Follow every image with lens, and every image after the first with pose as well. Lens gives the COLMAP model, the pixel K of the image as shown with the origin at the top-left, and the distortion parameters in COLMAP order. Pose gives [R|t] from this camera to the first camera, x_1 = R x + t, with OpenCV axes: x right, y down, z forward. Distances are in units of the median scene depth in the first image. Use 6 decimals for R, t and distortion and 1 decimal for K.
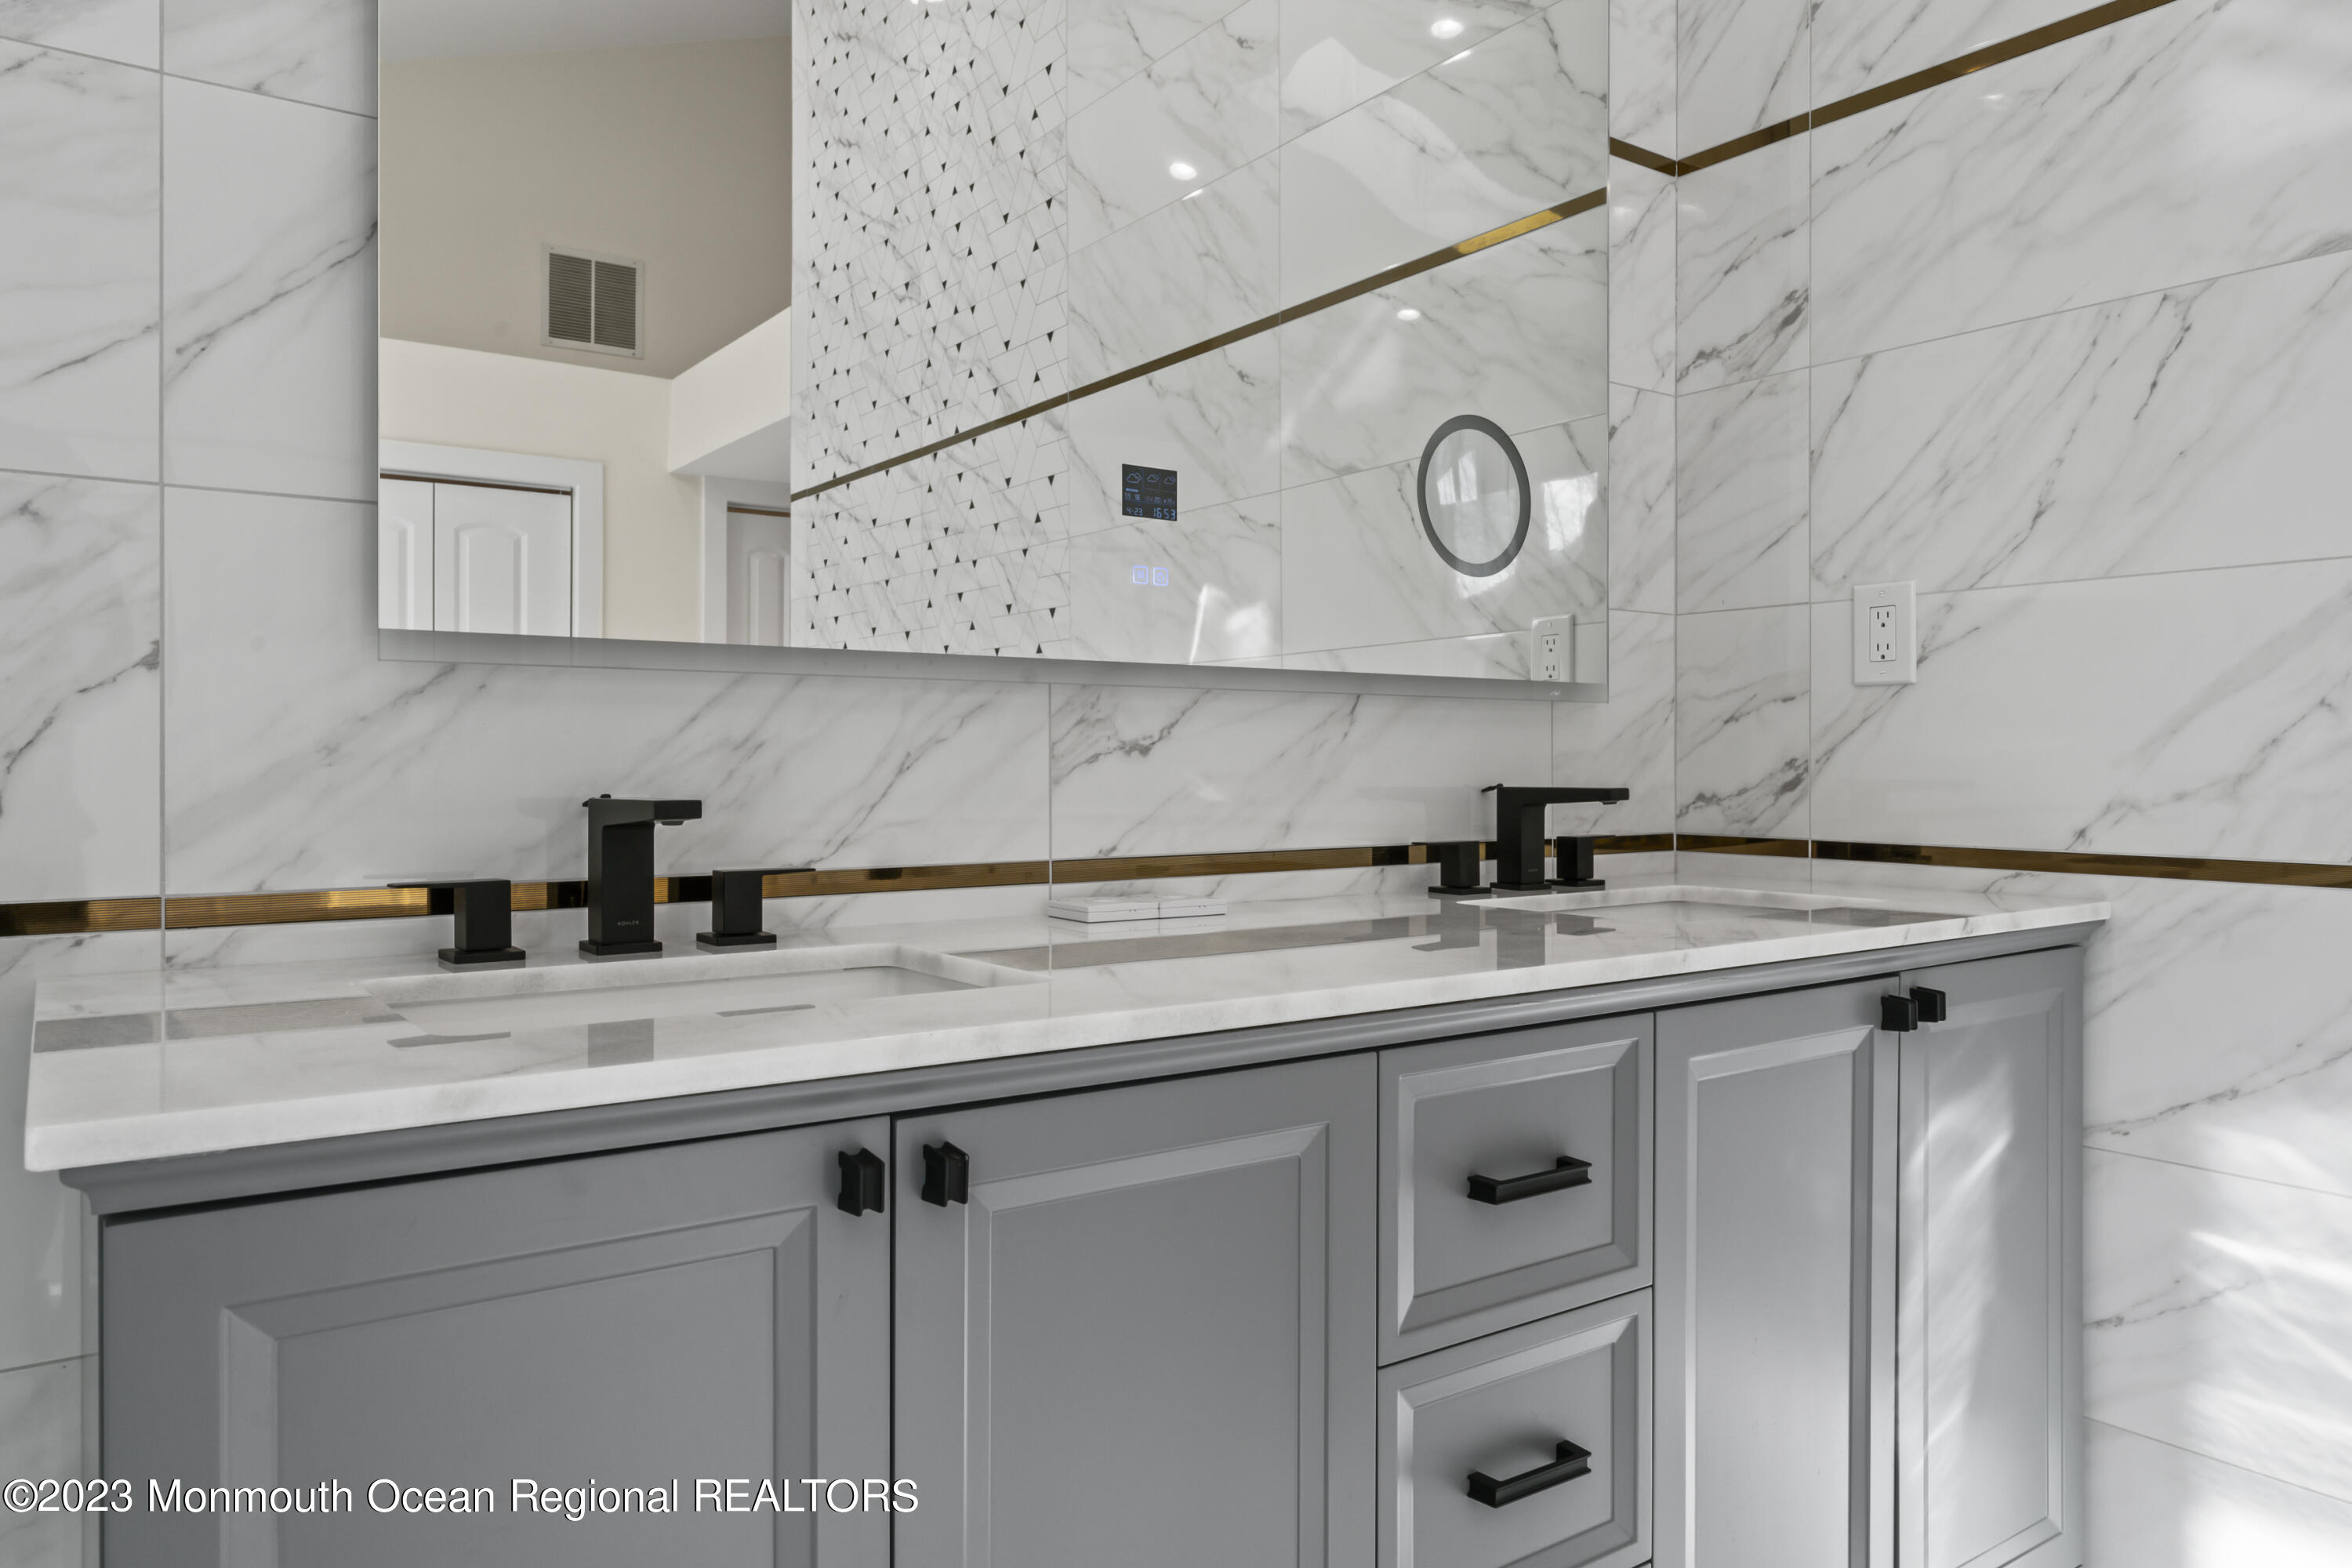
lens RADIAL K [[1645.6, 0, 1201.4], [0, 1645.6, 725.0], [0, 0, 1]] dist [0.039399, -0.010928]
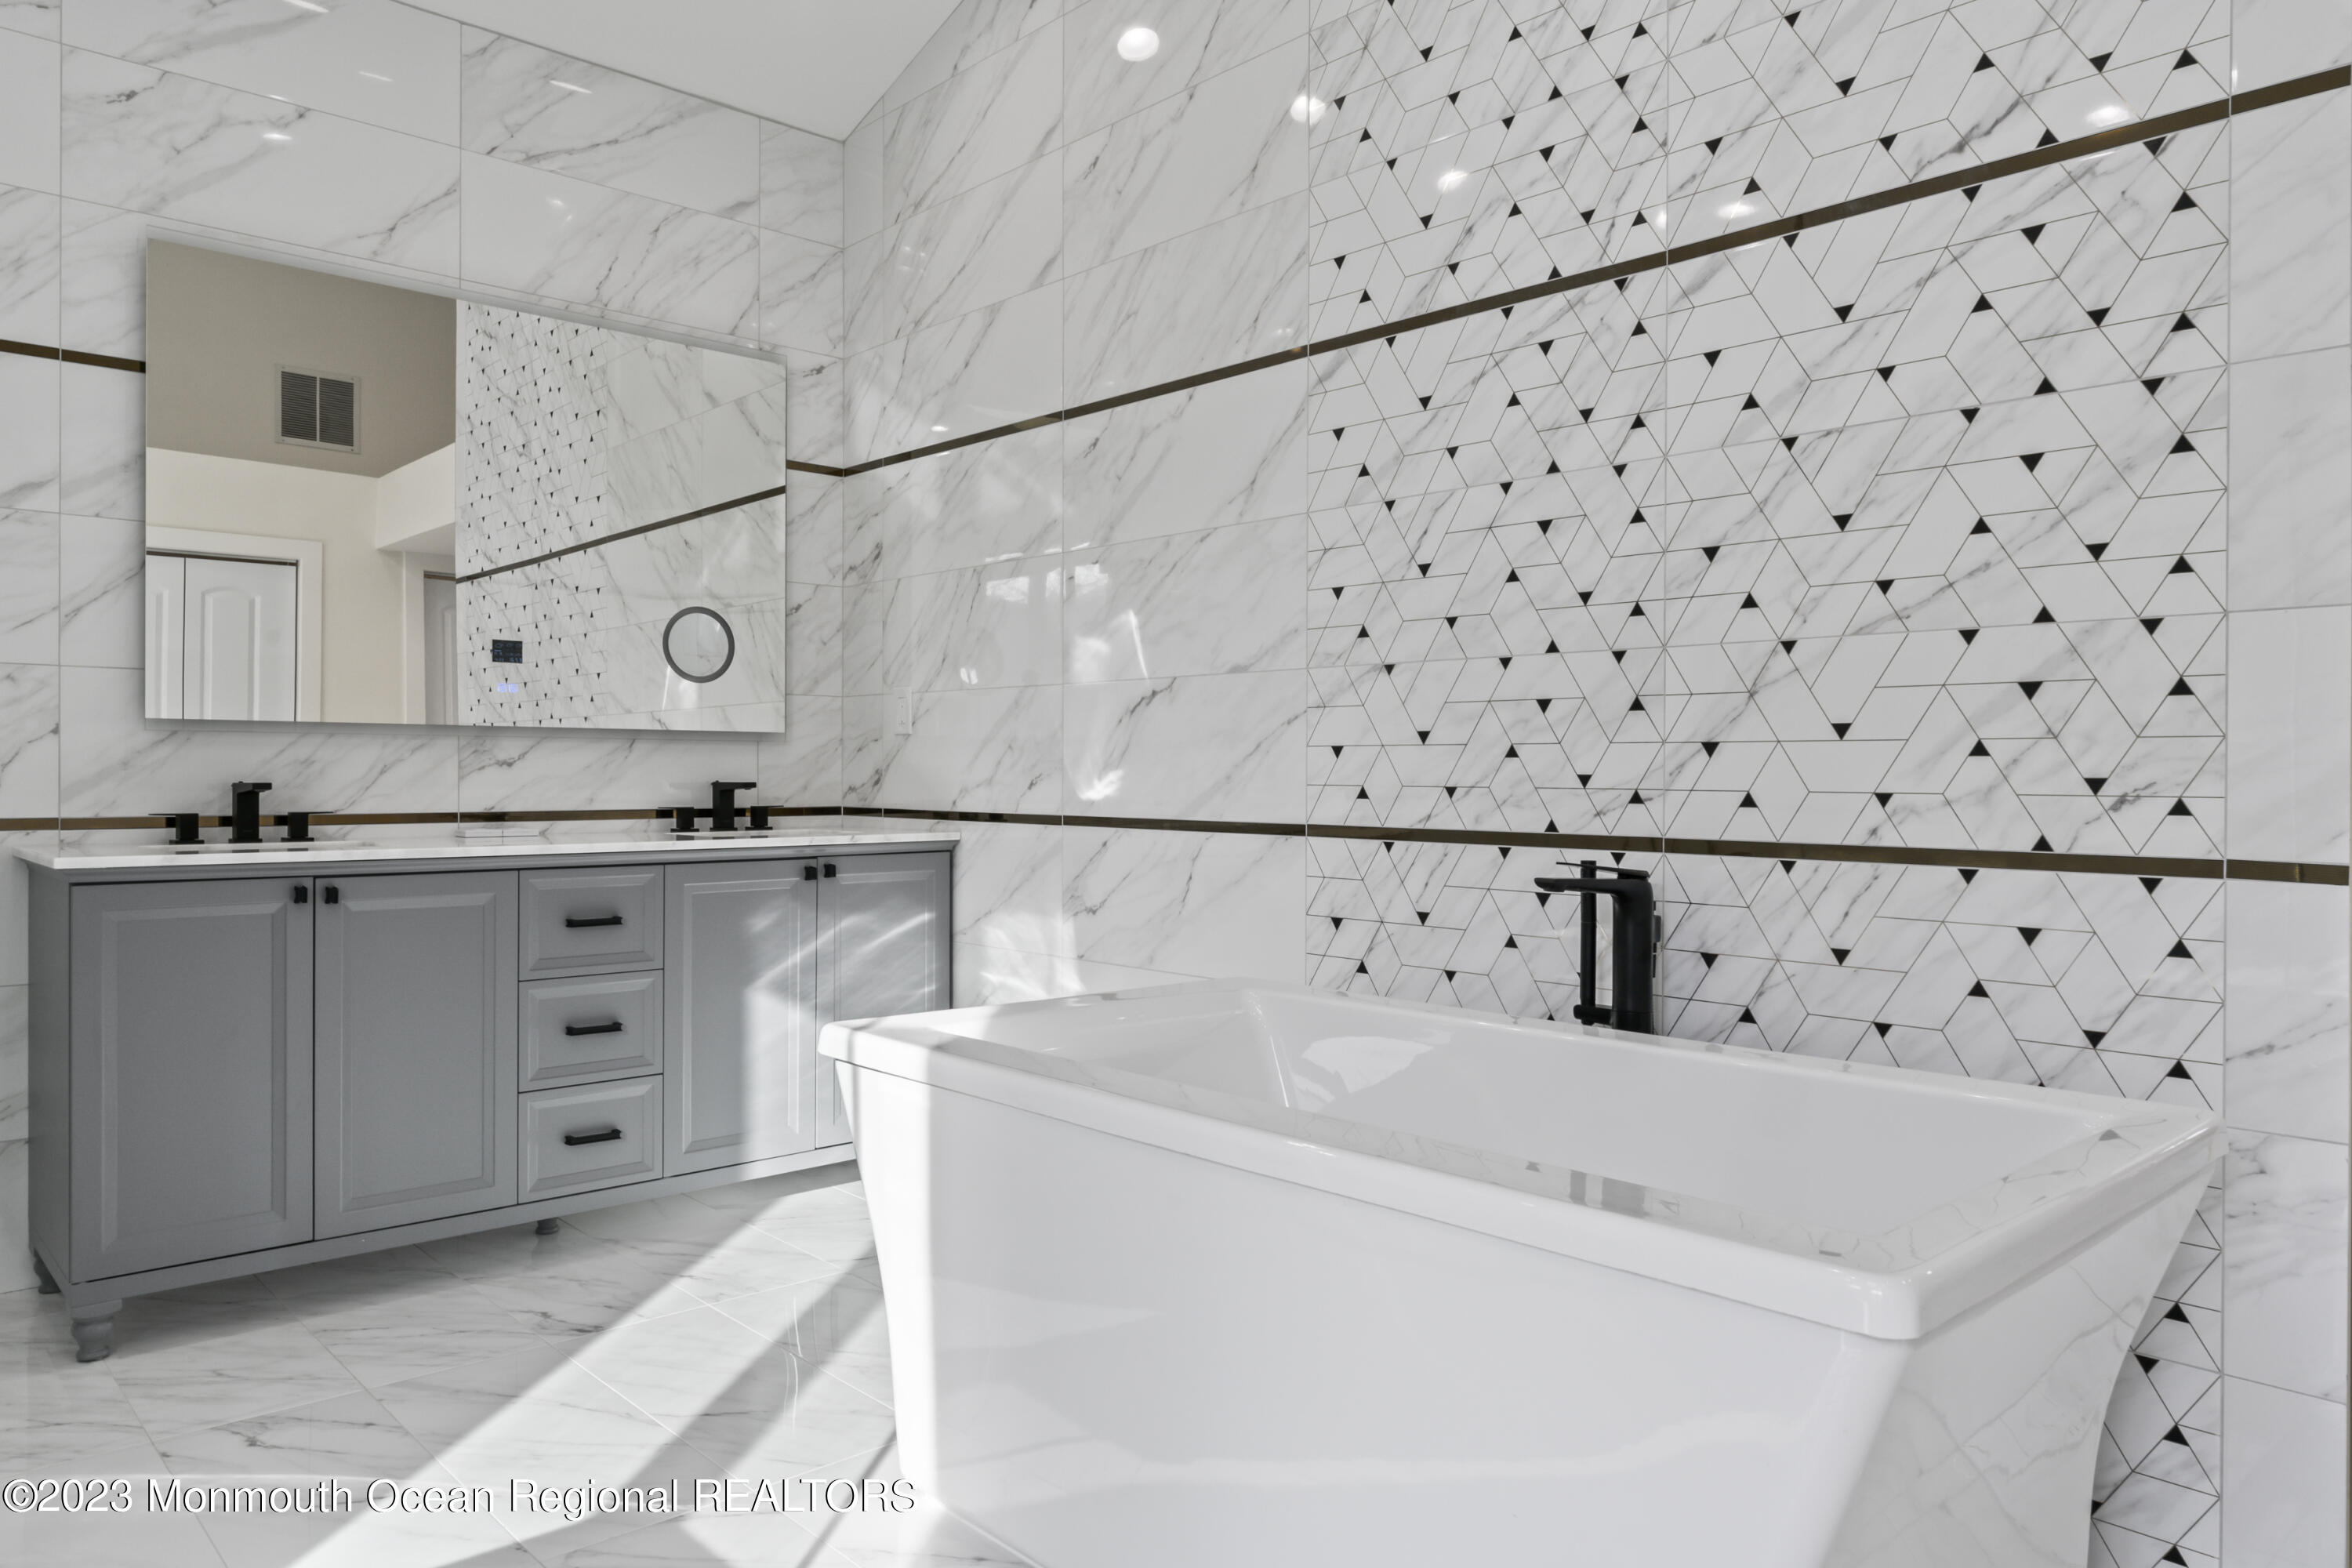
lens RADIAL K [[1645.6, 0, 1183.8], [0, 1645.6, 759.6], [0, 0, 1]] dist [0.039399, -0.010928]
pose [[0.994989, 0.003939, 0.099908, 0.543119], [-0.005426, 0.999878, 0.014620, -0.024389], [-0.099838, -0.015088, 0.994889, -1.109269]]
